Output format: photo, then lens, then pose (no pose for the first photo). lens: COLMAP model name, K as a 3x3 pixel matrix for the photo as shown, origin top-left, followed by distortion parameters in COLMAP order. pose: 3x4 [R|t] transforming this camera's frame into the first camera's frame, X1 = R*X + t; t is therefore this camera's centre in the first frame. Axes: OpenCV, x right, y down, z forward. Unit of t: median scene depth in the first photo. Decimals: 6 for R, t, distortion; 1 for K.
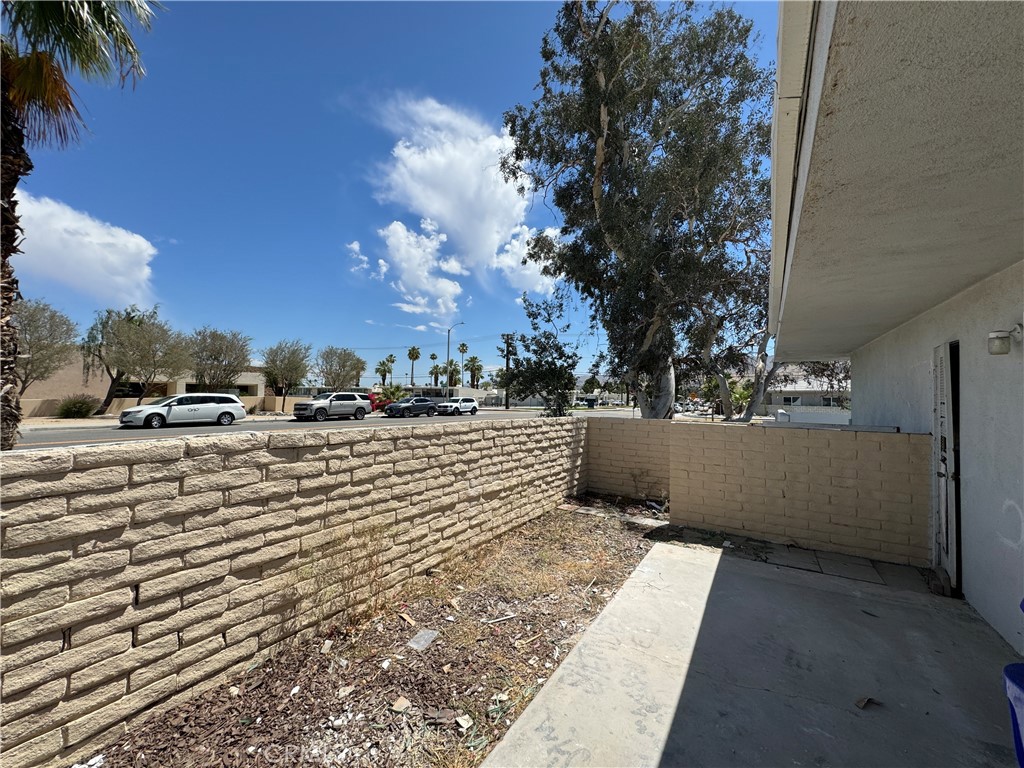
lens RADIAL K [[407.8, 0, 514.1], [0, 407.8, 383.4], [0, 0, 1]] dist [-0.004218, 0.000977]
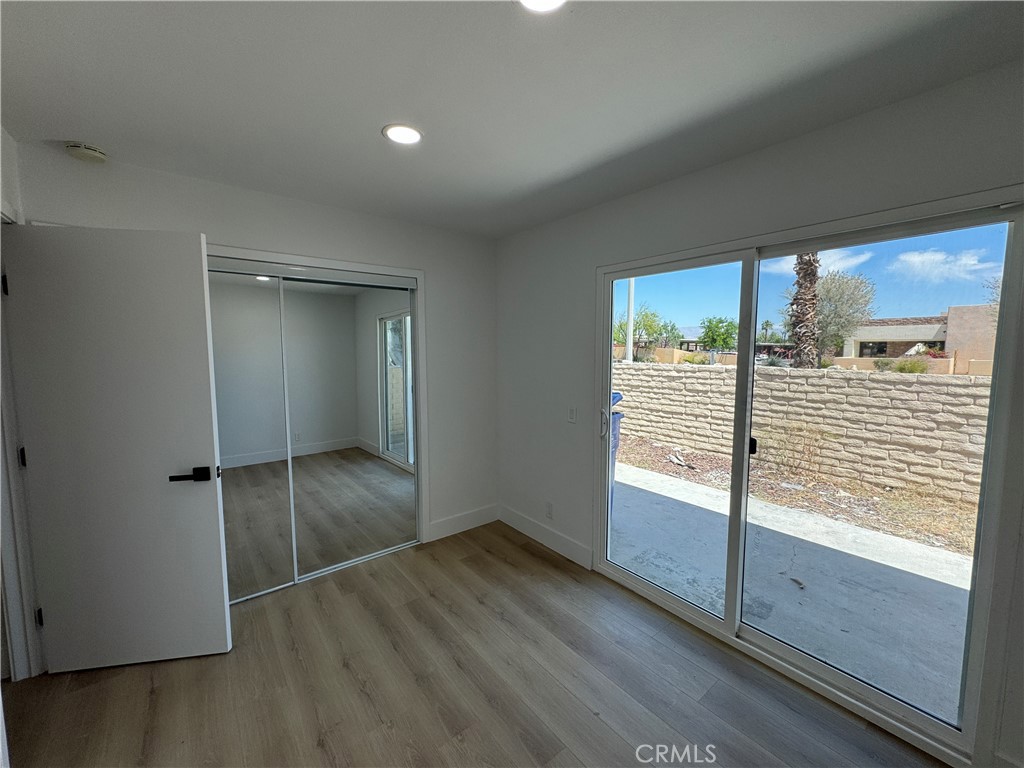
lens RADIAL K [[407.8, 0, 513.1], [0, 407.8, 379.3], [0, 0, 1]] dist [-0.004218, 0.000977]
pose [[-0.339289, 0.053872, -0.939139, 1.397712], [0.021856, 0.998541, 0.049383, 0.036668], [0.940428, -0.003771, -0.339971, 0.351486]]
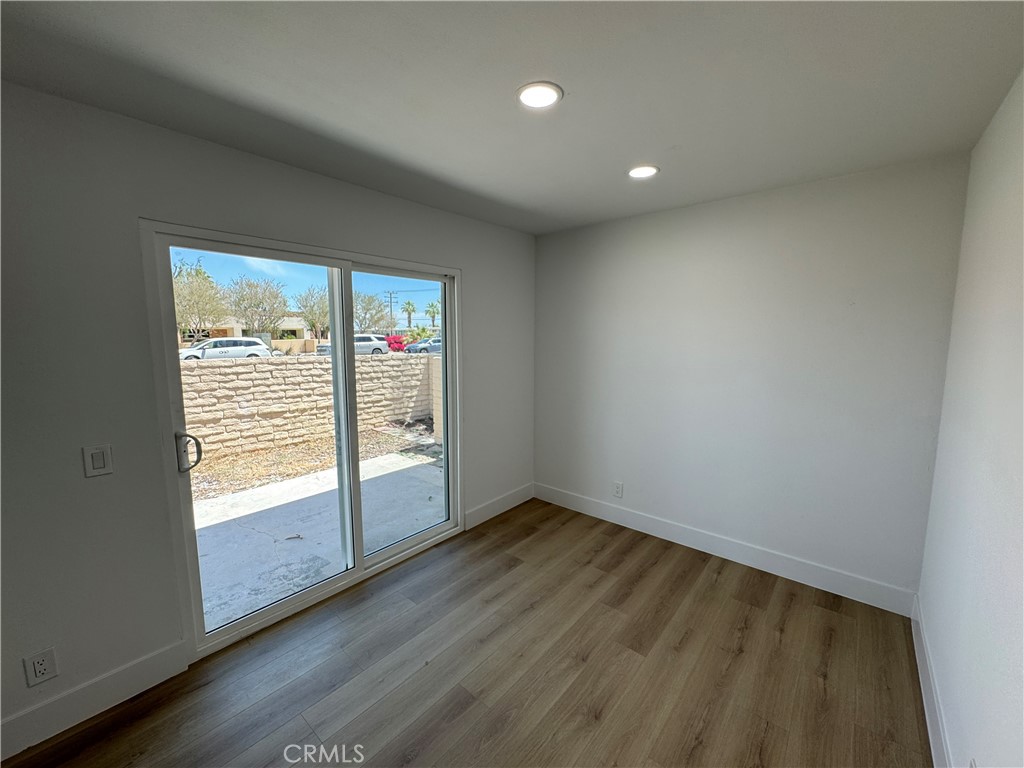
lens RADIAL K [[407.8, 0, 512.2], [0, 407.8, 388.6], [0, 0, 1]] dist [-0.004218, 0.000977]
pose [[0.989113, 0.002989, -0.147127, 1.135066], [0.020609, 0.987126, 0.158612, 0.002940], [0.145707, -0.159917, 0.976318, -0.175305]]
